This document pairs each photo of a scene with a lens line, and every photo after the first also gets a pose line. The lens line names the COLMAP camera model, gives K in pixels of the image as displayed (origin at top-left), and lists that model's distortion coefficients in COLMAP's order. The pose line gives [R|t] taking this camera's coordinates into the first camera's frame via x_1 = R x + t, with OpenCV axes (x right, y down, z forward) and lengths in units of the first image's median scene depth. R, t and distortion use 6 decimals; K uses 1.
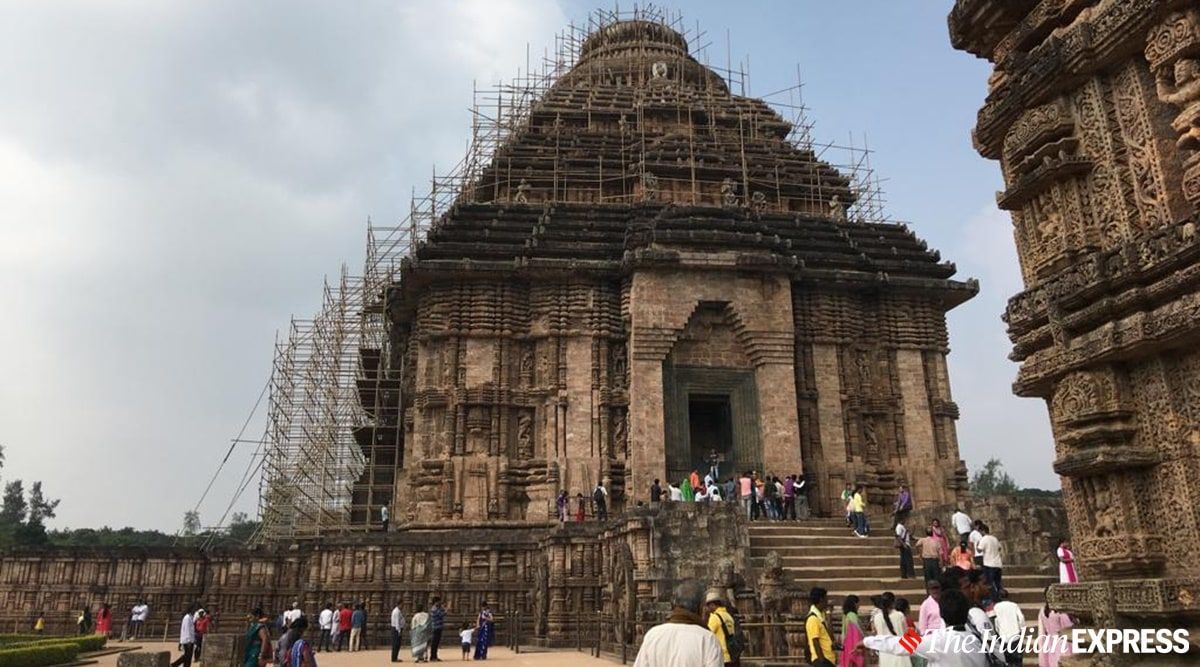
lens RADIAL K [[1024.8, 0, 590.4], [0, 1024.8, 200.1], [0, 0, 1]] dist [0.058117, -0.001602]
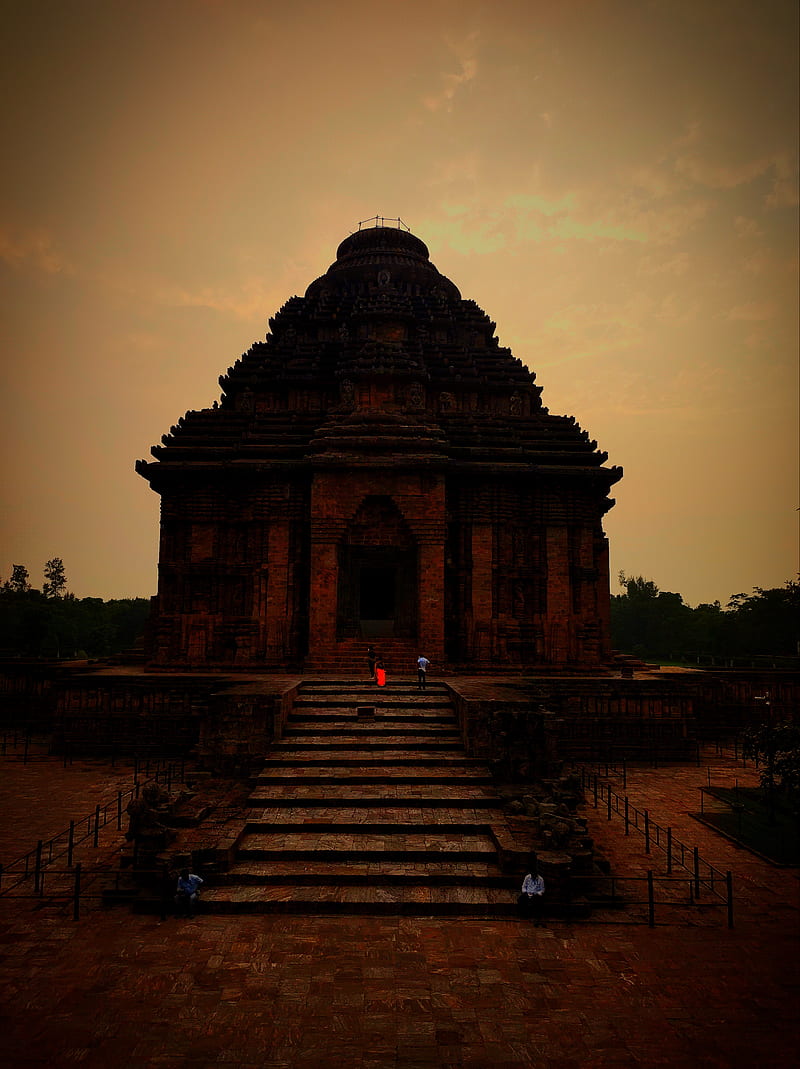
lens RADIAL K [[802.5, 0, 400.0], [0, 802.5, 534.5], [0, 0, 1]] dist [0.009479, 0.000746]
pose [[0.990413, 0.001013, -0.138132, 0.276978], [0.033392, 0.968563, 0.246519, -0.090368], [0.134039, -0.248768, 0.959243, 0.077268]]
